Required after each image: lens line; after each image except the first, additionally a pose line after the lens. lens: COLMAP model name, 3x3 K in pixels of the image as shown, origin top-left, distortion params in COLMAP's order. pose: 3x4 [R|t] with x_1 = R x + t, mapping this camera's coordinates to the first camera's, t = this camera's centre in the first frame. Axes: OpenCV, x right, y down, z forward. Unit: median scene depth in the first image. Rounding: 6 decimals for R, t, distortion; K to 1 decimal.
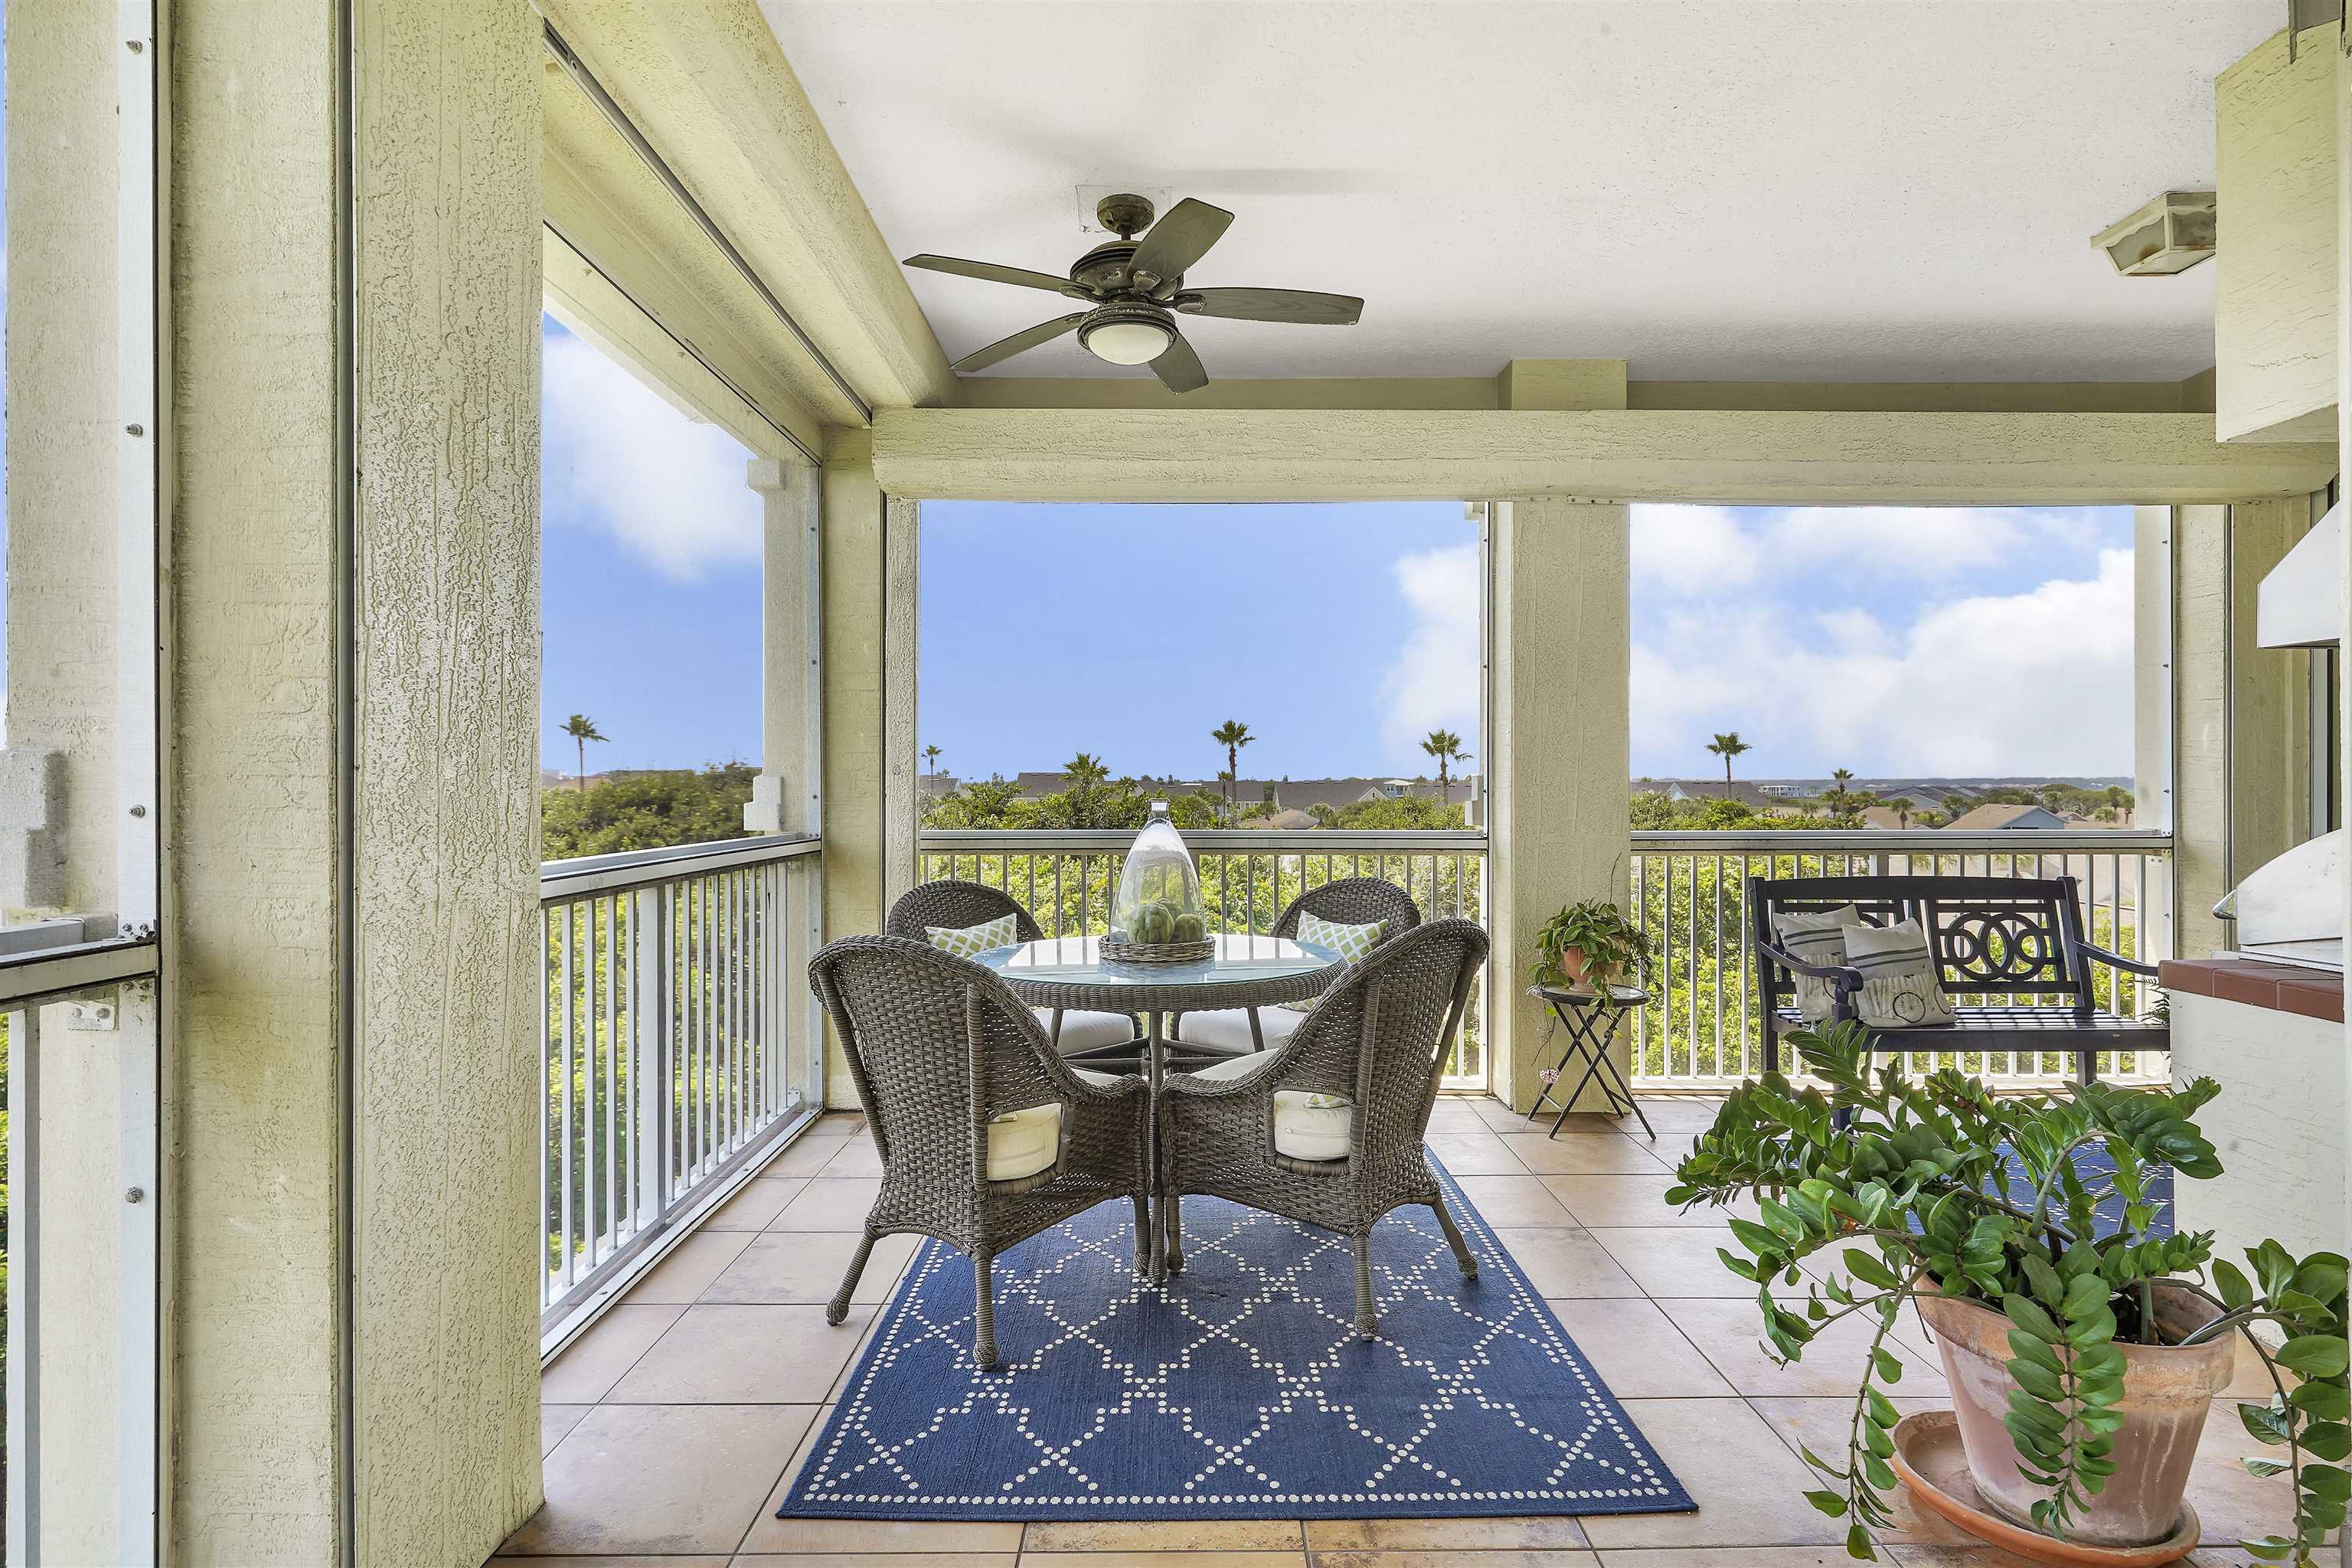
lens RADIAL K [[1165.8, 0, 1177.0], [0, 1165.8, 780.1], [0, 0, 1]] dist [0.000414, 0.000168]
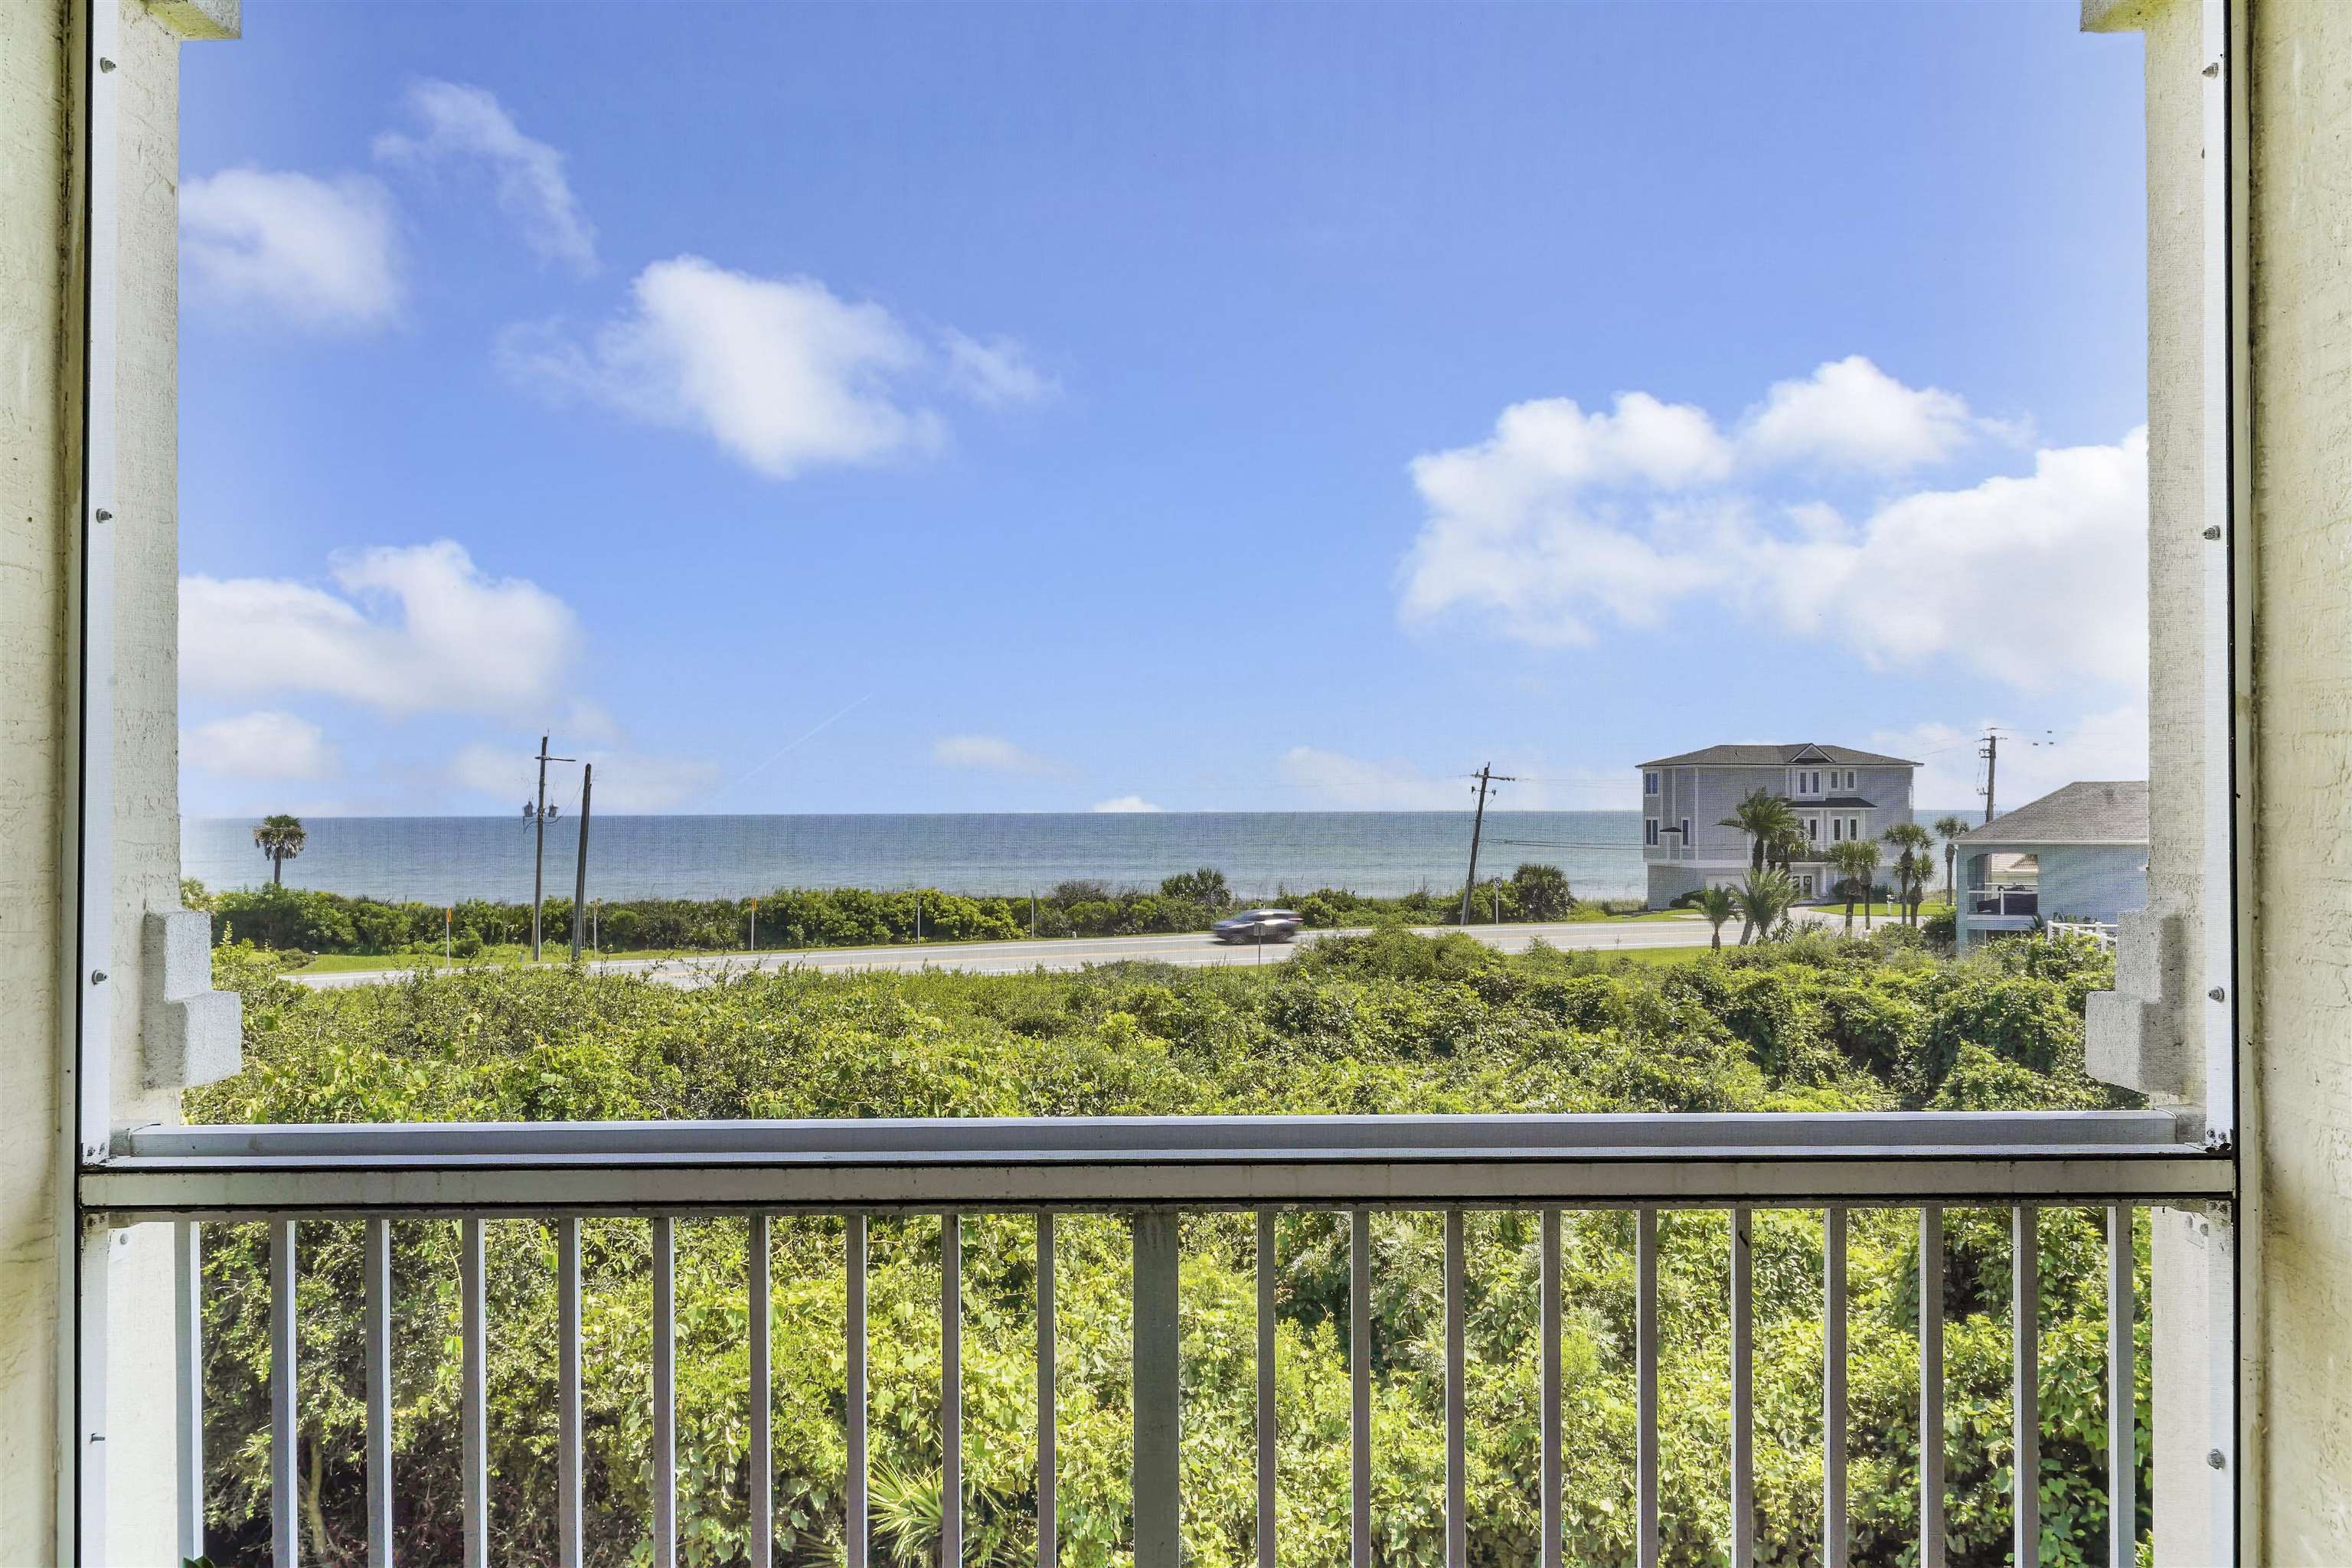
lens RADIAL K [[1902.1, 0, 1175.1], [0, 1902.1, 785.4], [0, 0, 1]] dist [0.003280, 0.000160]
pose [[-0.016274, -0.003682, -0.999861, 0.459243], [0.002252, 0.999991, -0.003719, -0.115610], [0.999865, -0.002313, -0.016266, 0.280291]]
